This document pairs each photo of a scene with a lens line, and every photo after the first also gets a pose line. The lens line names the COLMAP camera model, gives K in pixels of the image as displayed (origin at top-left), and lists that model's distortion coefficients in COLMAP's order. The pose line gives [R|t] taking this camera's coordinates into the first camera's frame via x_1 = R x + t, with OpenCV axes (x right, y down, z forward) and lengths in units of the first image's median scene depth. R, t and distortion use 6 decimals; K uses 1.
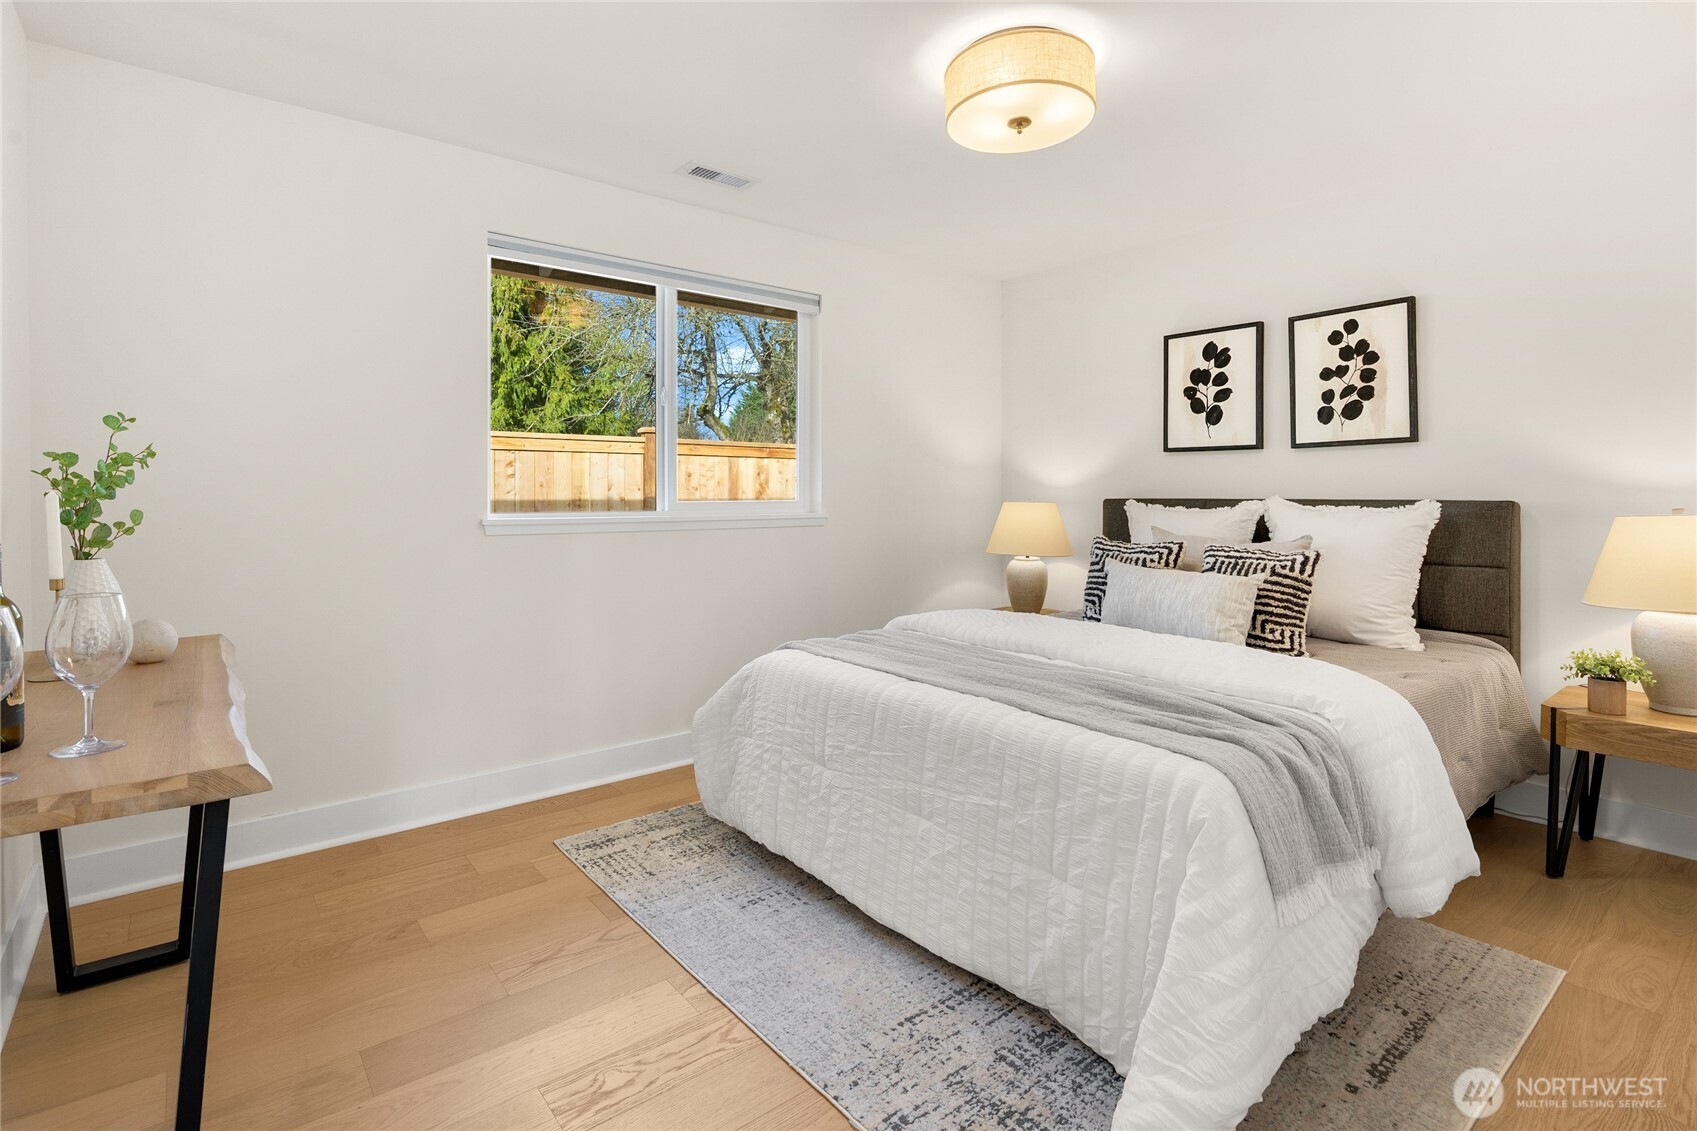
lens RADIAL K [[830.7, 0, 850.9], [0, 830.7, 493.0], [0, 0, 1]] dist [-0.000735, -0.000163]
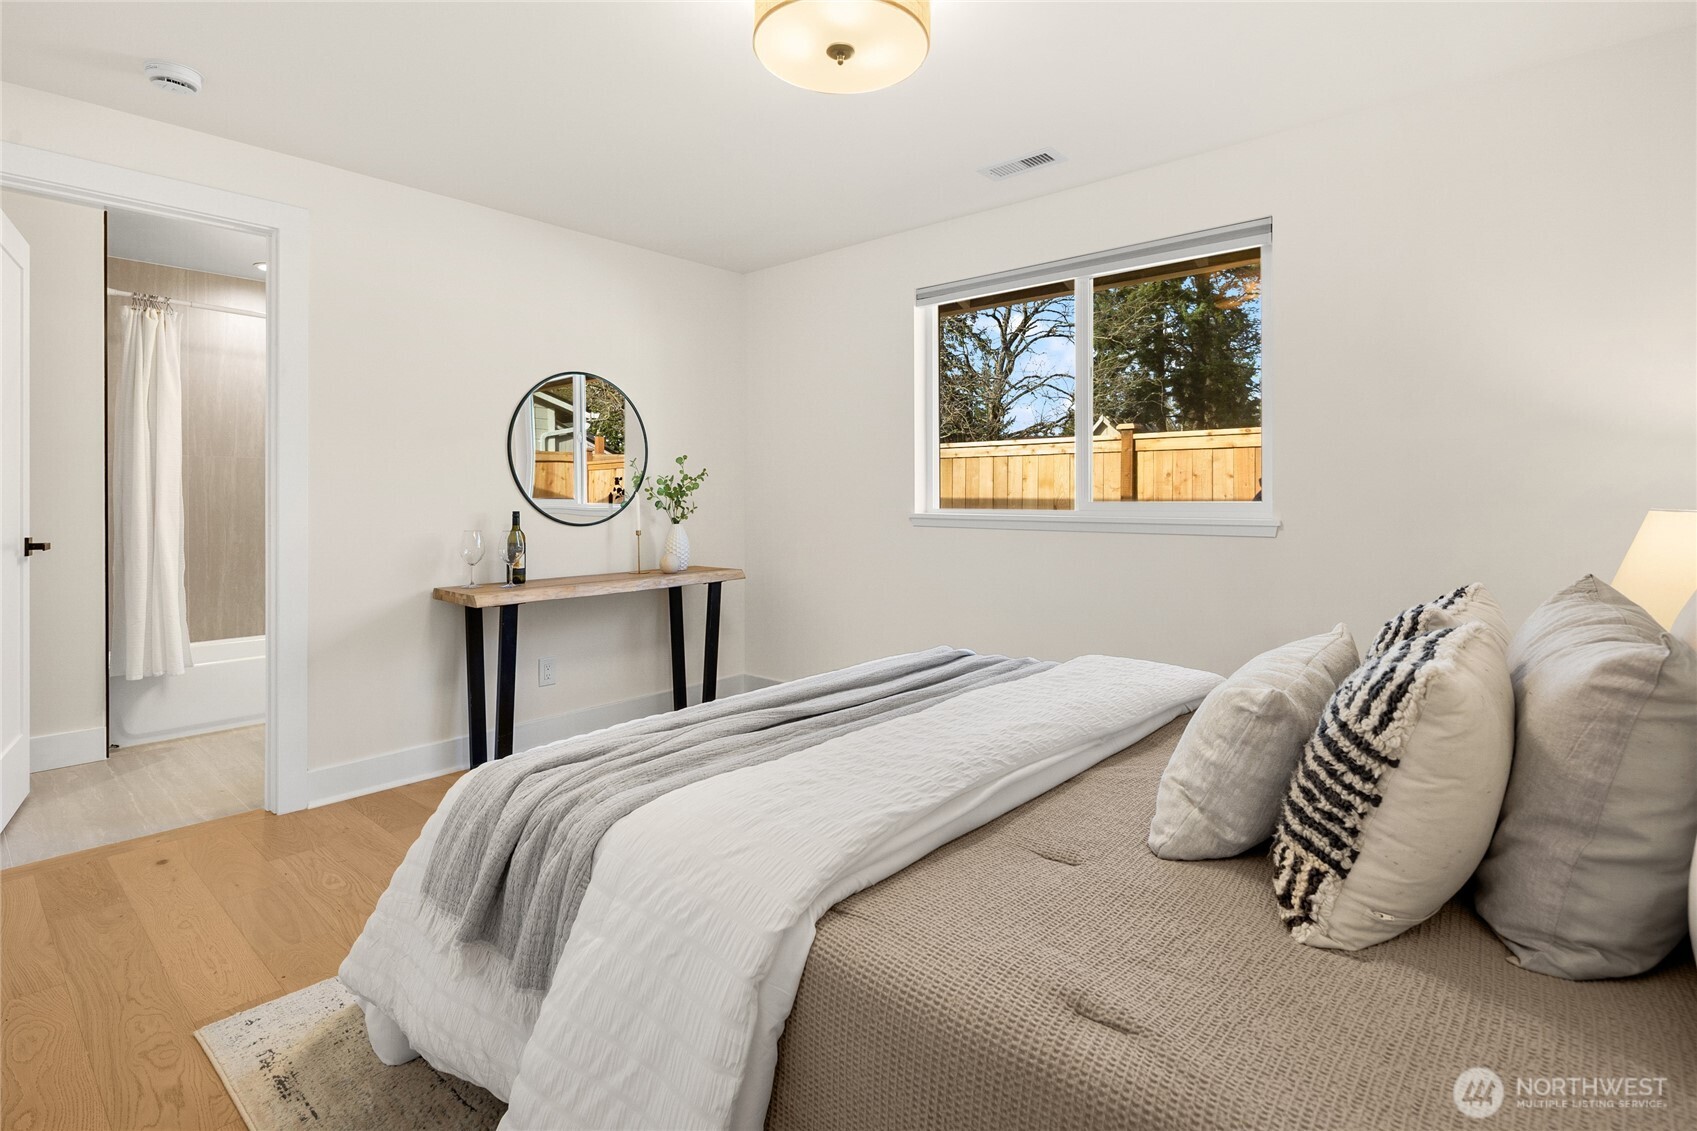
lens RADIAL K [[822.0, 0, 850.8], [0, 822.0, 497.6], [0, 0, 1]] dist [-0.000359, -0.000193]
pose [[0.163440, 0.002443, -0.986550, 0.729735], [0.004275, 0.999986, 0.003184, 0.003060], [0.986544, -0.004738, 0.163427, 0.624767]]
